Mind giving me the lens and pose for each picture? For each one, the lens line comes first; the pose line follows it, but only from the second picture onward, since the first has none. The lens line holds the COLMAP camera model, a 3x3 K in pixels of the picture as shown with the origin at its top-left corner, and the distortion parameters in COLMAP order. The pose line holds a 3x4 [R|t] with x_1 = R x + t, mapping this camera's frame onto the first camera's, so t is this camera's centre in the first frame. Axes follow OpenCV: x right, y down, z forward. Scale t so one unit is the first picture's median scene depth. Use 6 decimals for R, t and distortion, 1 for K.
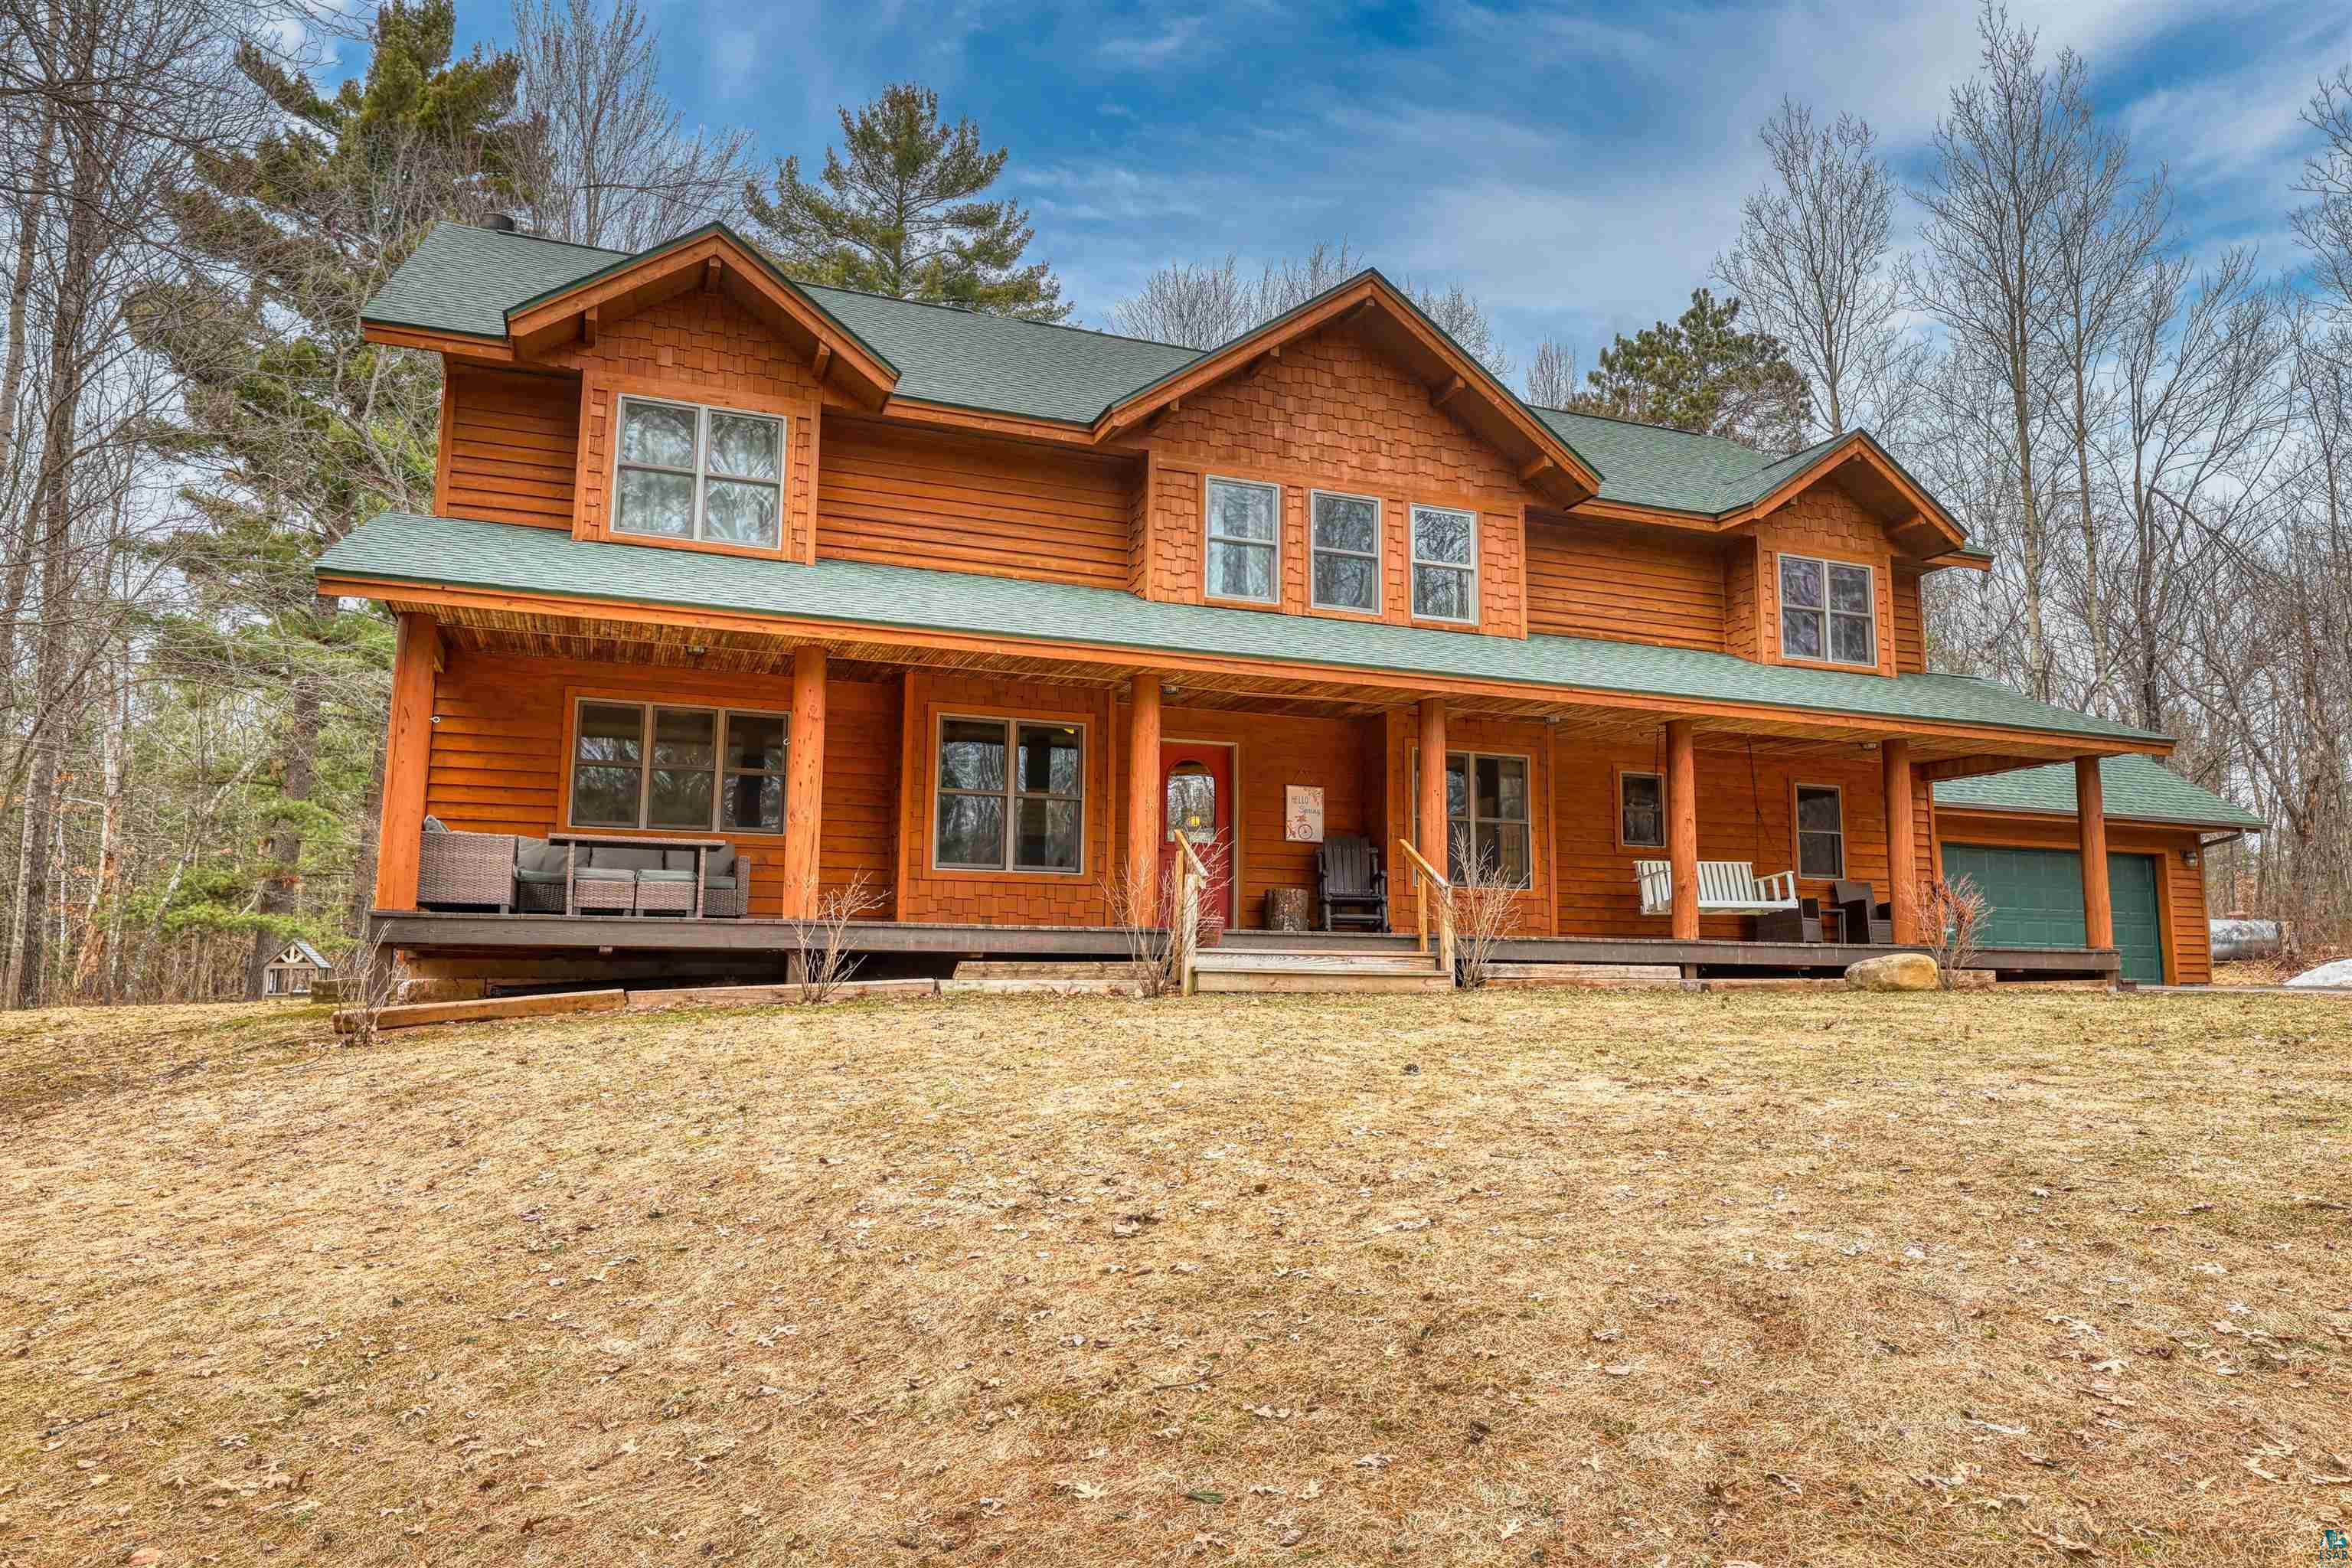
lens RADIAL K [[1482.0, 0, 1176.0], [0, 1482.0, 784.0], [0, 0, 1]] dist [-0.002010, -0.001093]
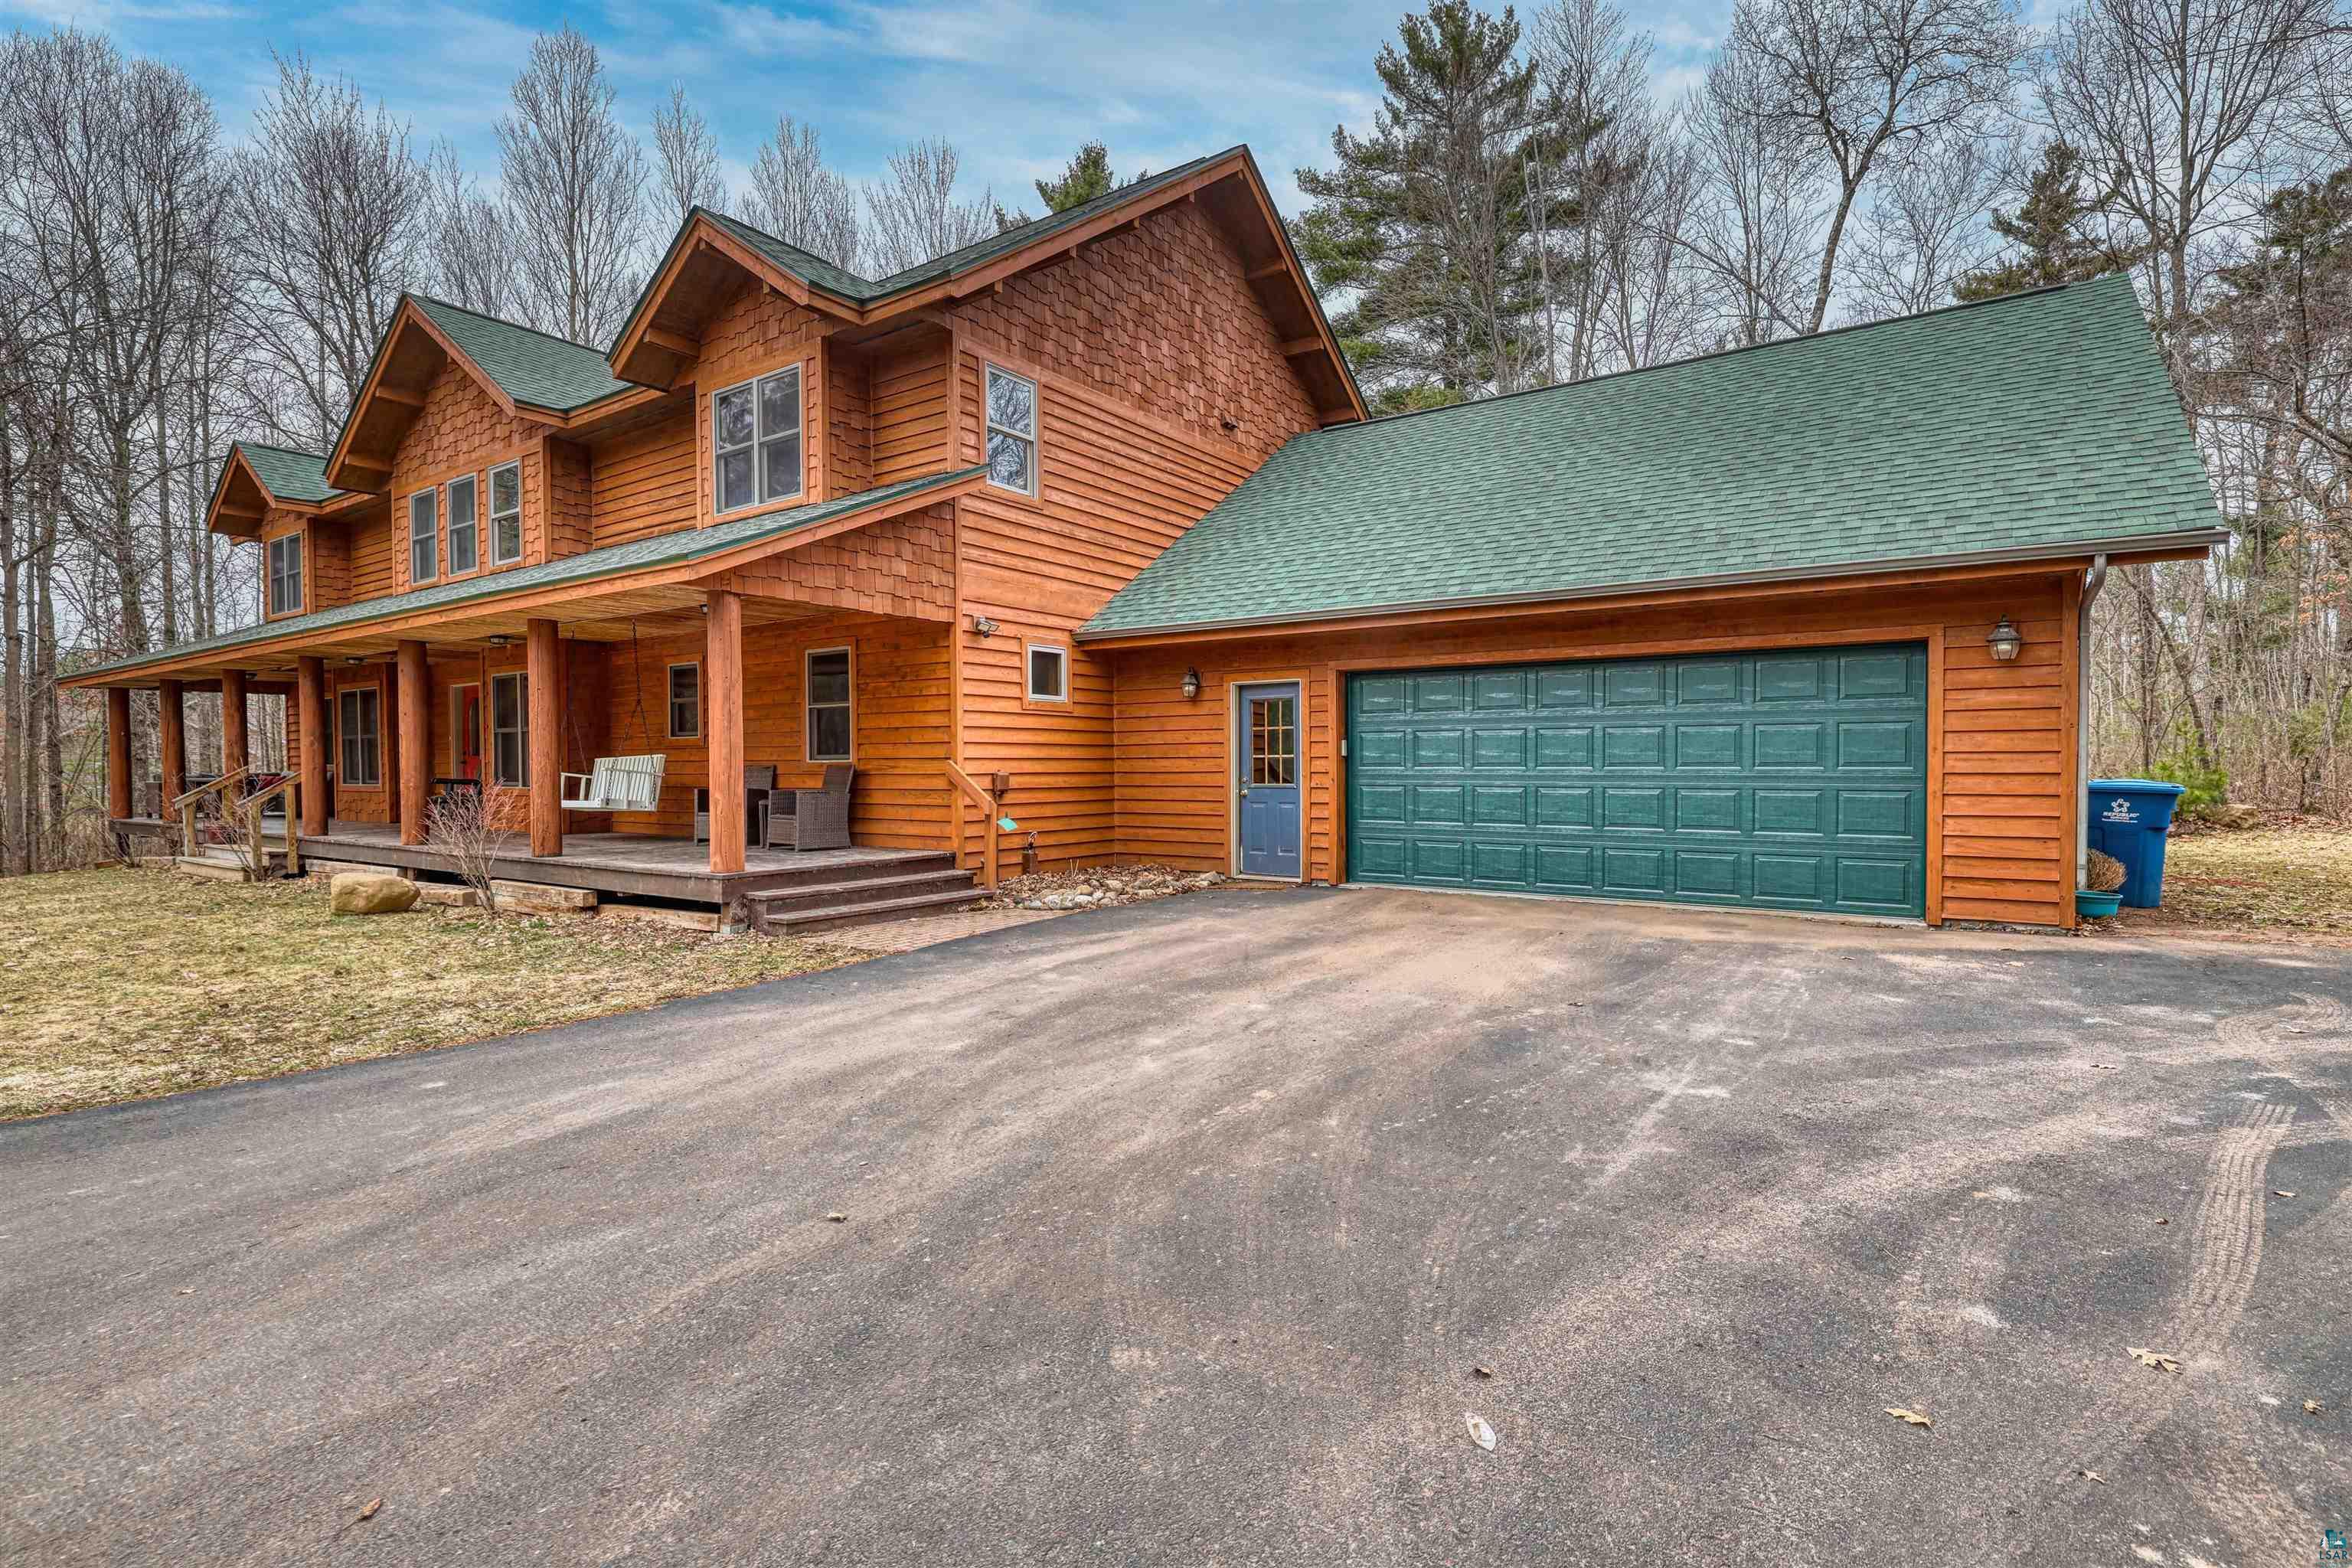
lens RADIAL K [[1085.5, 0, 1176.0], [0, 1085.5, 784.0], [0, 0, 1]] dist [0.001729, 0.000189]
pose [[0.577688, 0.005589, -0.816239, 1.217605], [0.118139, 0.988875, 0.090383, 0.049935], [0.807663, -0.148643, 0.570601, 0.926372]]
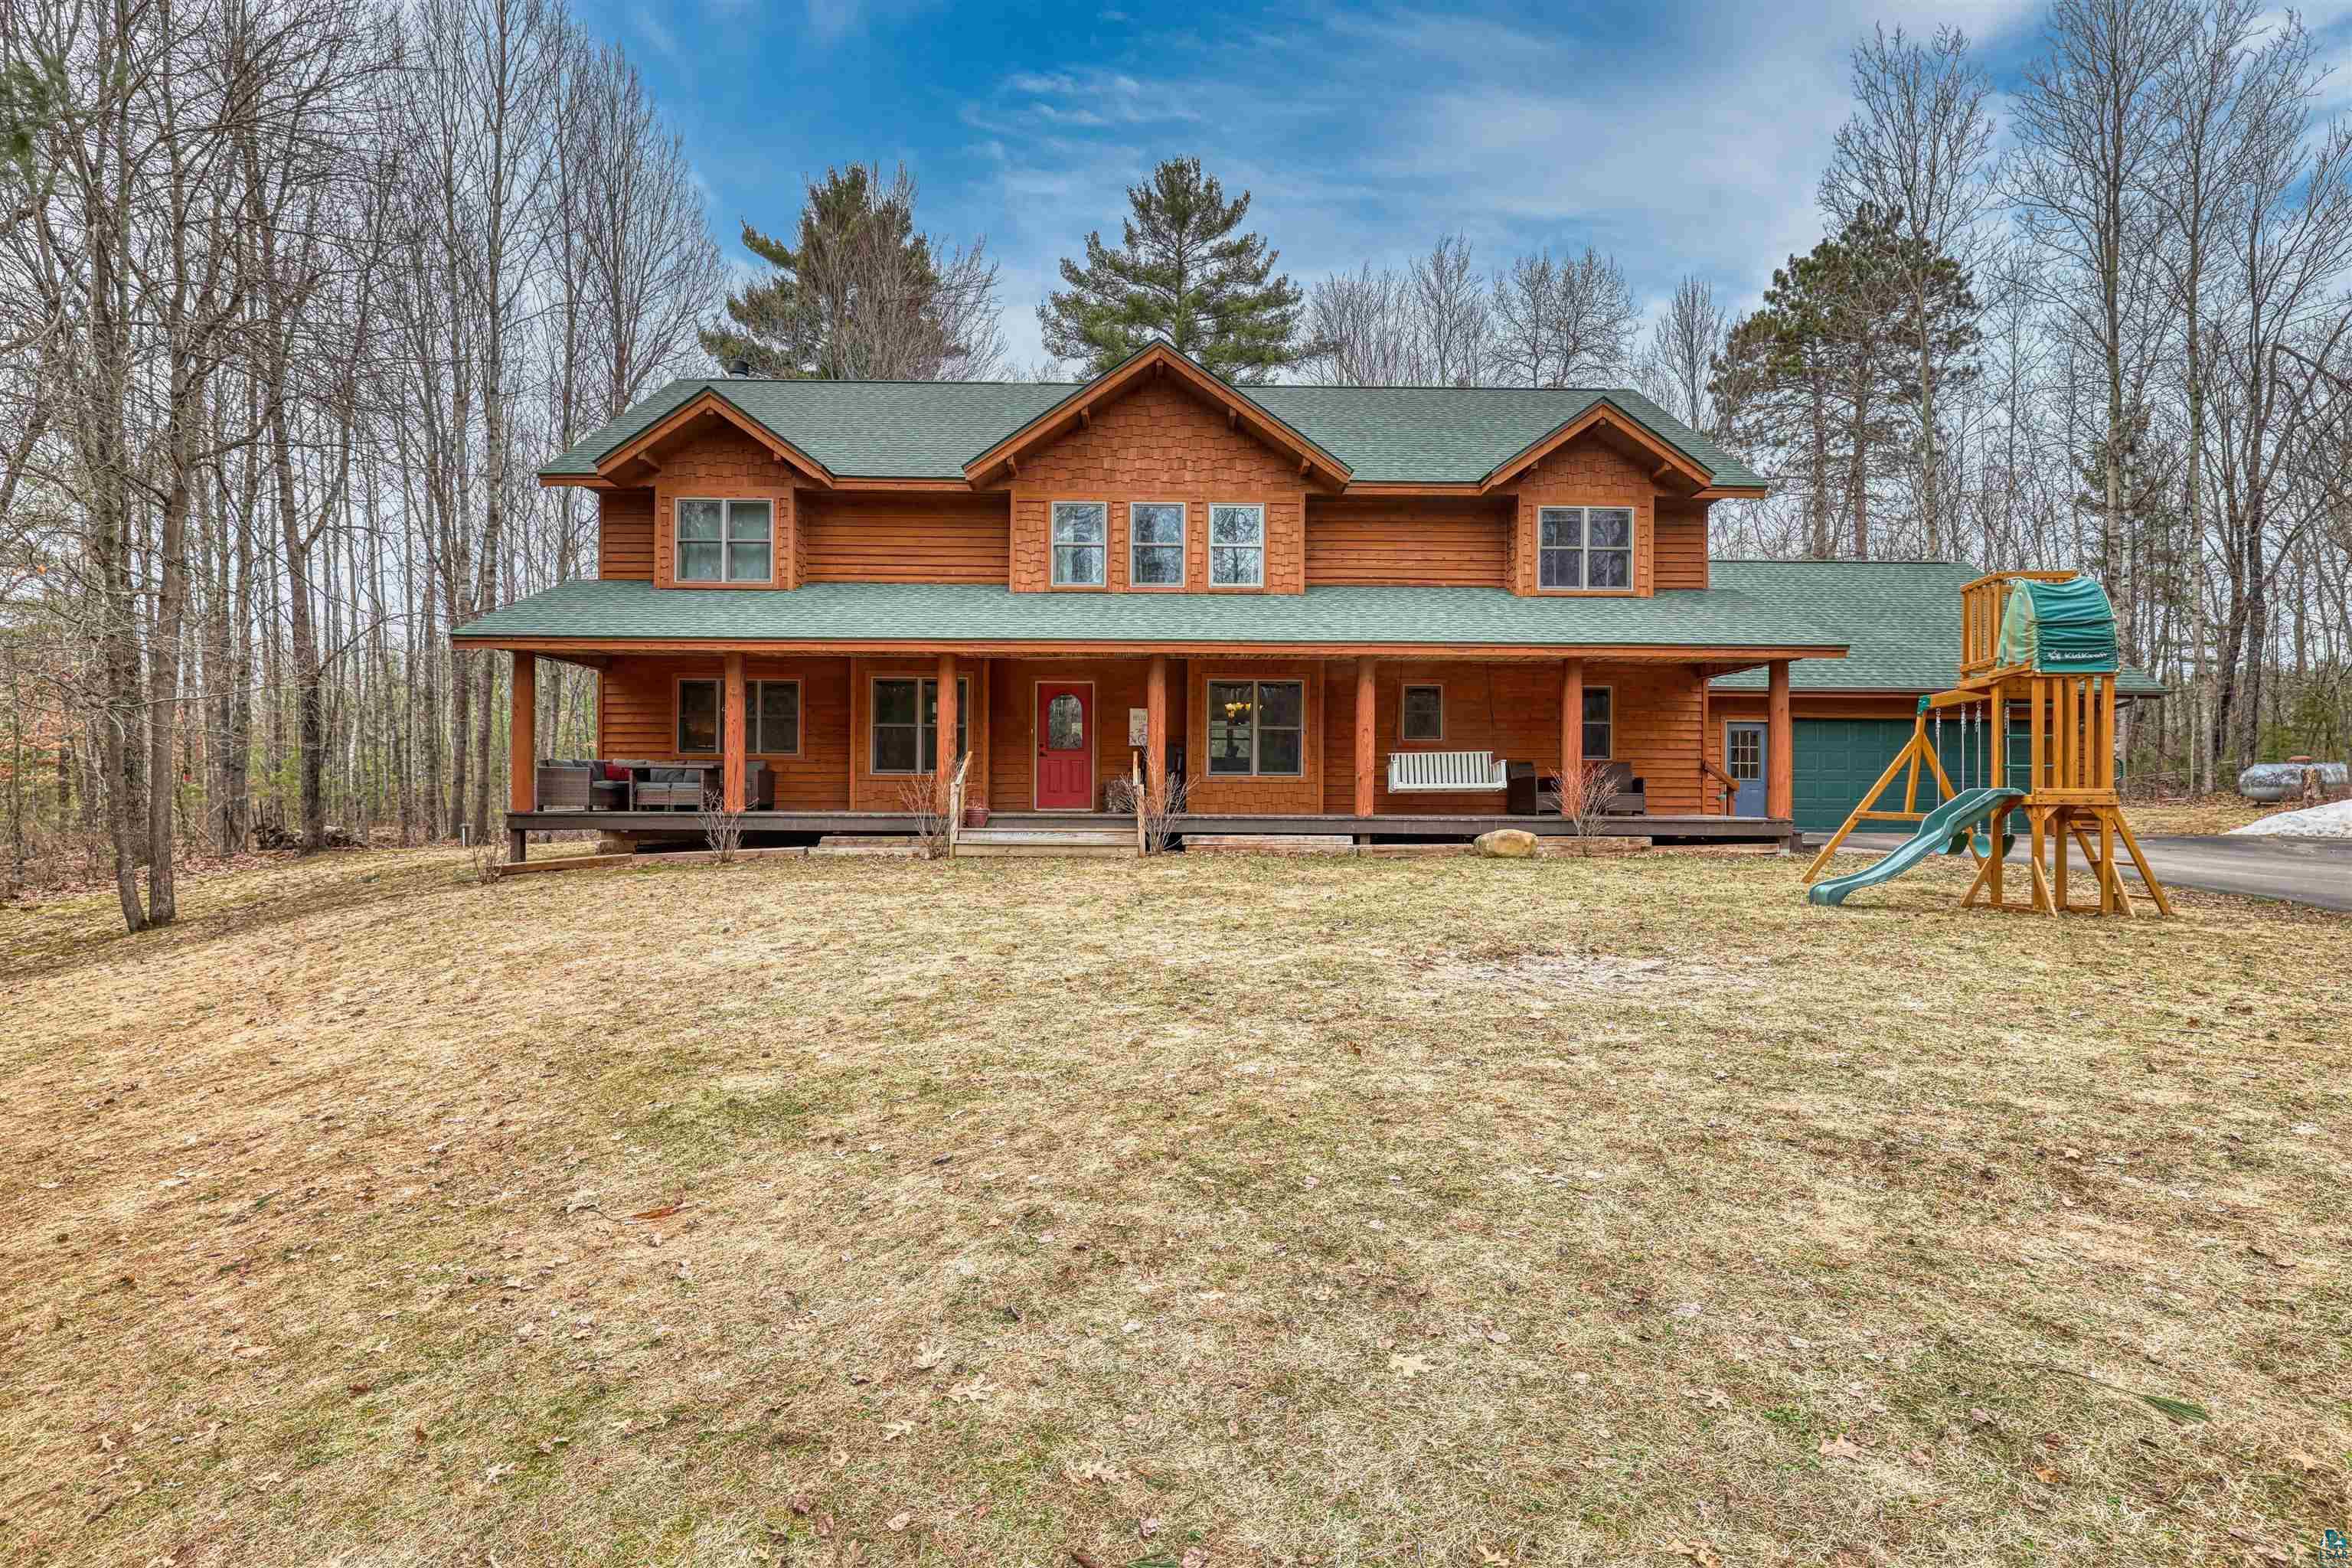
lens RADIAL K [[1081.2, 0, 1176.0], [0, 1081.2, 784.0], [0, 0, 1]] dist [0.000514, -0.000409]
pose [[0.941373, -0.005673, -0.337319, 0.482204], [0.046774, 0.992397, 0.113845, -0.044626], [0.334108, -0.122949, 0.934481, -0.000495]]
